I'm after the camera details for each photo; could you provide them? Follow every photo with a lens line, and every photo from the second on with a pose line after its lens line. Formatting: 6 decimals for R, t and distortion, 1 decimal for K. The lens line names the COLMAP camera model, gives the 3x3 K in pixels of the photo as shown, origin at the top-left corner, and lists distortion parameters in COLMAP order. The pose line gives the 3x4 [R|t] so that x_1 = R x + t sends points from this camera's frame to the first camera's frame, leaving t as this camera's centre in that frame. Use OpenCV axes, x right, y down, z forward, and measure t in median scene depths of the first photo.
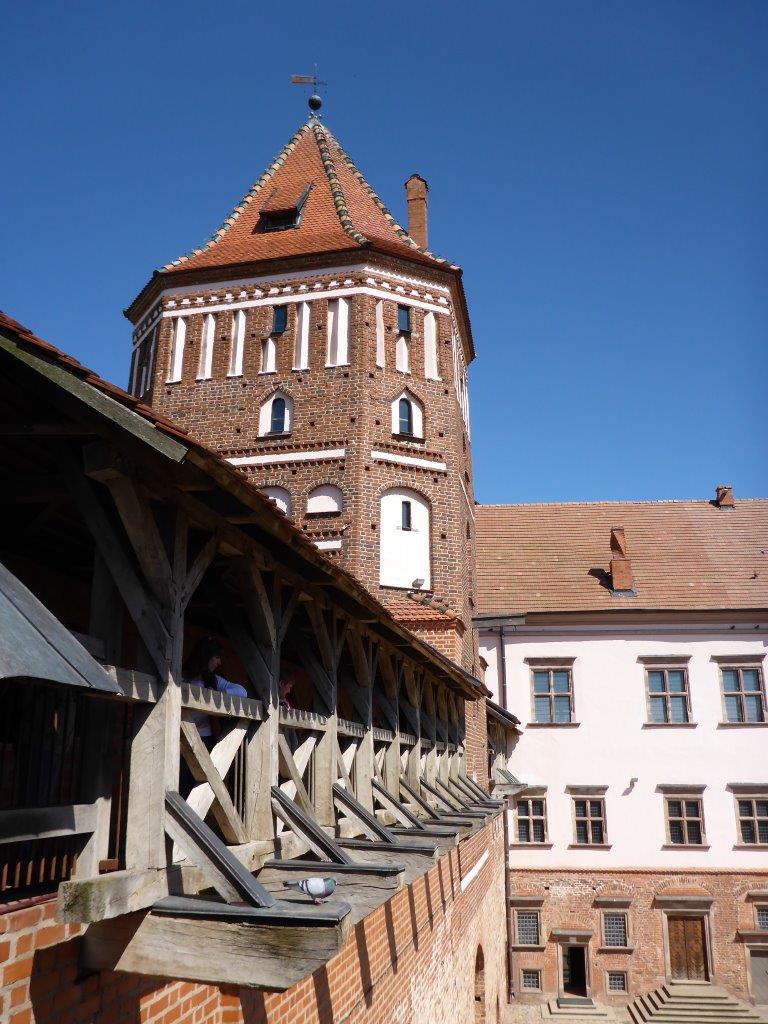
lens RADIAL K [[864.7, 0, 383.7], [0, 864.7, 510.7], [0, 0, 1]] dist [-0.015909, -0.017741]
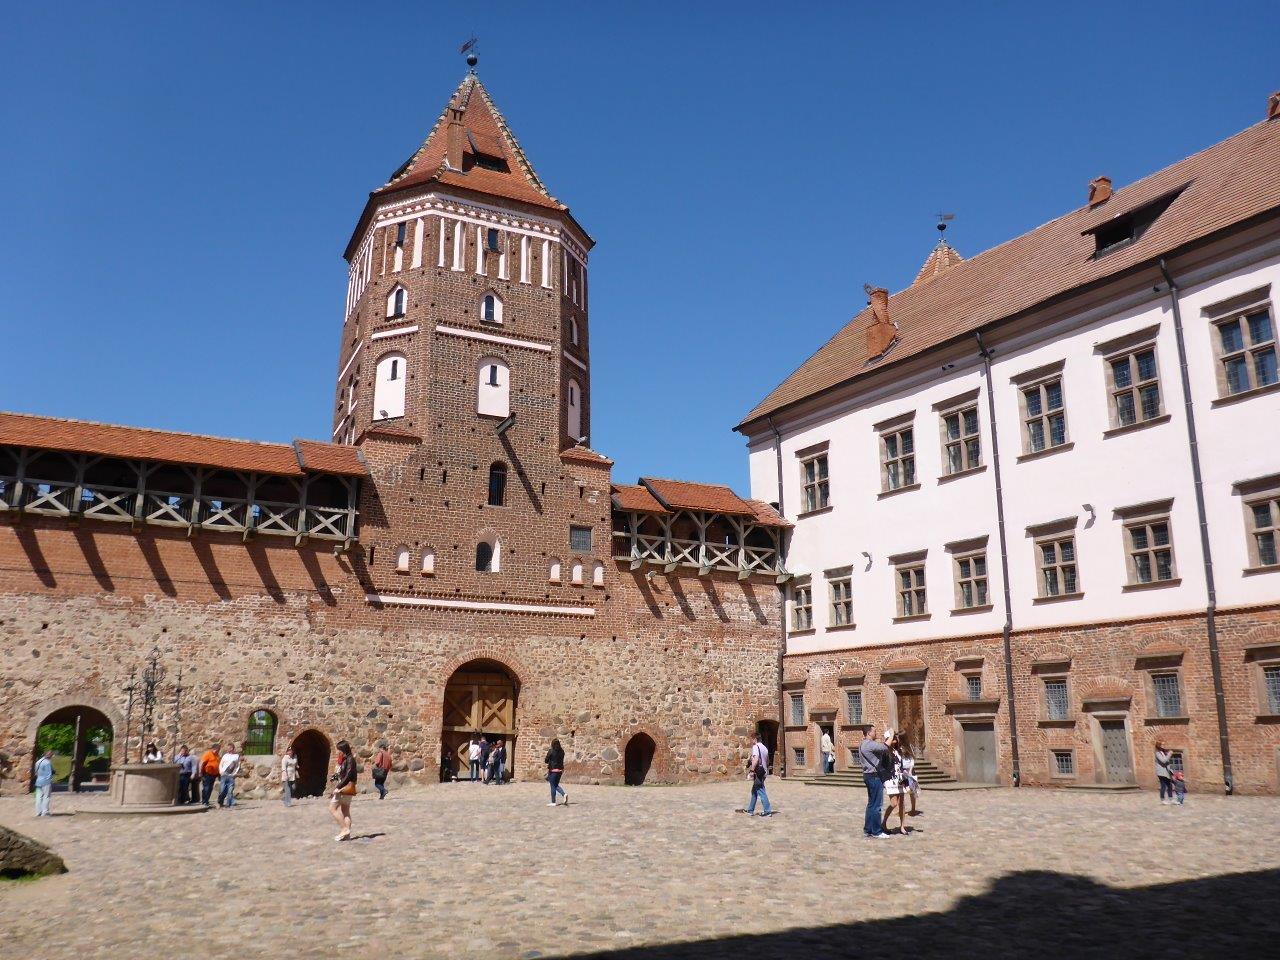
lens RADIAL K [[1080.9, 0, 639.3], [0, 1080.9, 482.6], [0, 0, 1]] dist [-0.015909, -0.017741]
pose [[0.615008, -0.188221, -0.765727, 1.082316], [0.225781, 0.972468, -0.057699, 0.256651], [0.755505, -0.137401, 0.640572, 0.078473]]
